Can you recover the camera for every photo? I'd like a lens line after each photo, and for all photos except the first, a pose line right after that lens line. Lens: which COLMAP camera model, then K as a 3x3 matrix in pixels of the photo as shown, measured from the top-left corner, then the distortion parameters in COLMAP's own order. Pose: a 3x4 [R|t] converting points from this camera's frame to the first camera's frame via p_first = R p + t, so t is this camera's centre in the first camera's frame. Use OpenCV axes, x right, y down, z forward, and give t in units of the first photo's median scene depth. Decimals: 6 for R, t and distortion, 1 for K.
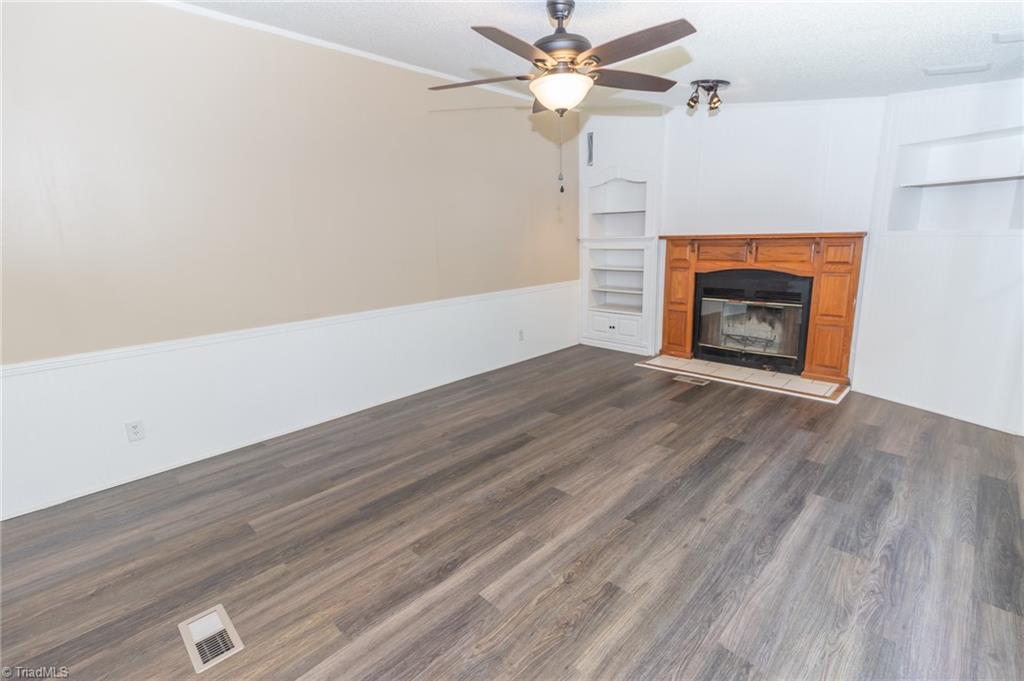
lens RADIAL K [[477.3, 0, 514.3], [0, 477.3, 331.0], [0, 0, 1]] dist [0.000176, -0.000315]
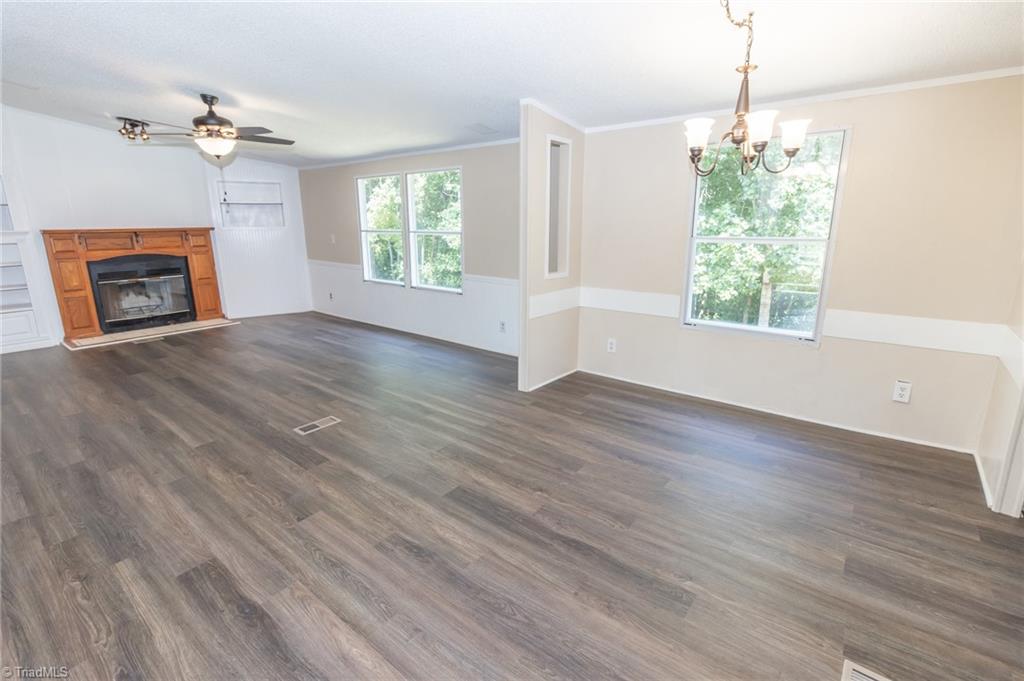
lens RADIAL K [[467.2, 0, 509.7], [0, 467.2, 331.0], [0, 0, 1]] dist [-0.000413, 0.000661]
pose [[-0.095641, -0.206301, 0.973803, -1.111161], [0.205883, 0.953034, 0.222122, -0.000851], [-0.973892, 0.221733, -0.048675, 0.102198]]
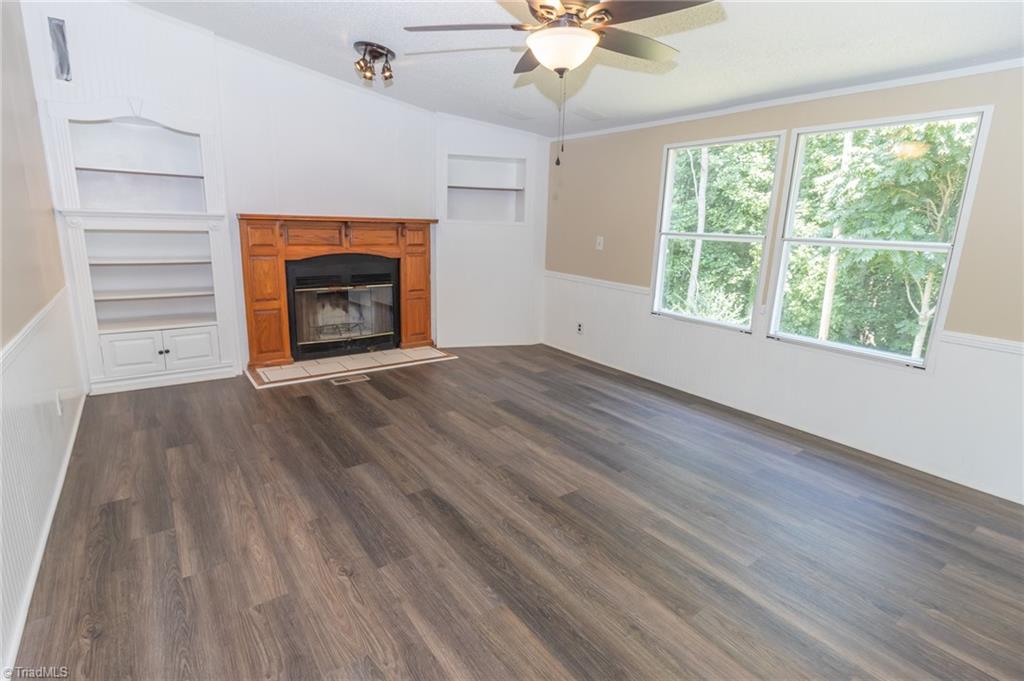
lens RADIAL K [[496.6, 0, 512.2], [0, 496.6, 331.8], [0, 0, 1]] dist [-0.001772, 0.000323]
pose [[0.164711, -0.183789, 0.969068, -0.532396], [0.161251, 0.974286, 0.157371, -0.093306], [-0.973072, 0.130342, 0.190111, 0.591609]]
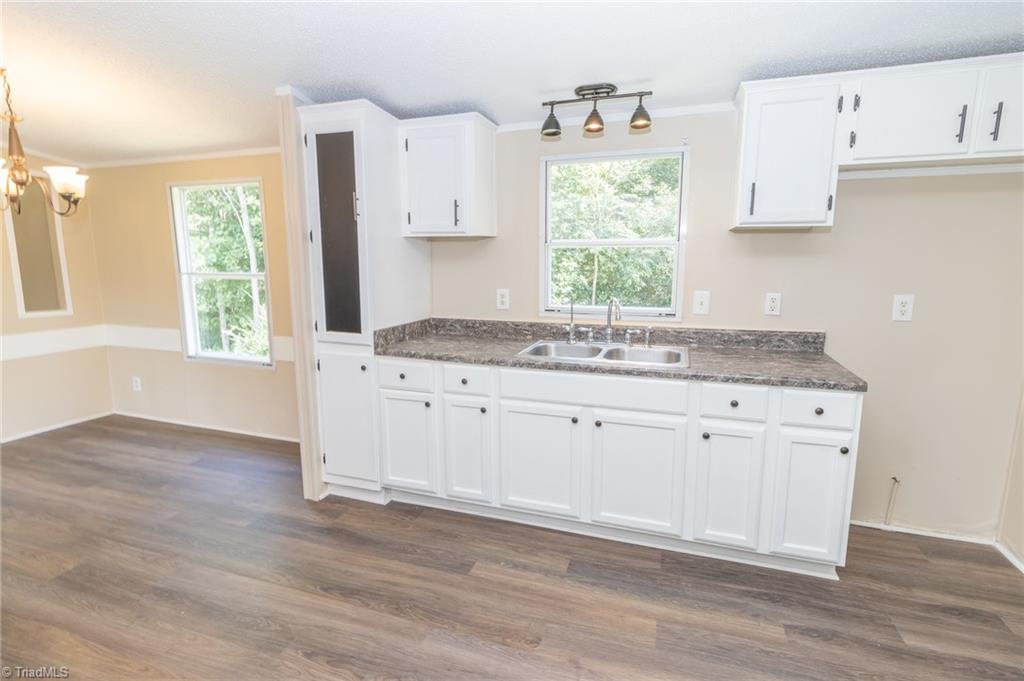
lens RADIAL K [[477.3, 0, 514.3], [0, 477.3, 331.0], [0, 0, 1]] dist [0.000176, -0.000315]
pose [[-0.433054, -0.116841, 0.893763, -1.400839], [0.184941, 0.958949, 0.214972, 0.133956], [-0.882191, 0.258387, -0.393668, -0.537333]]
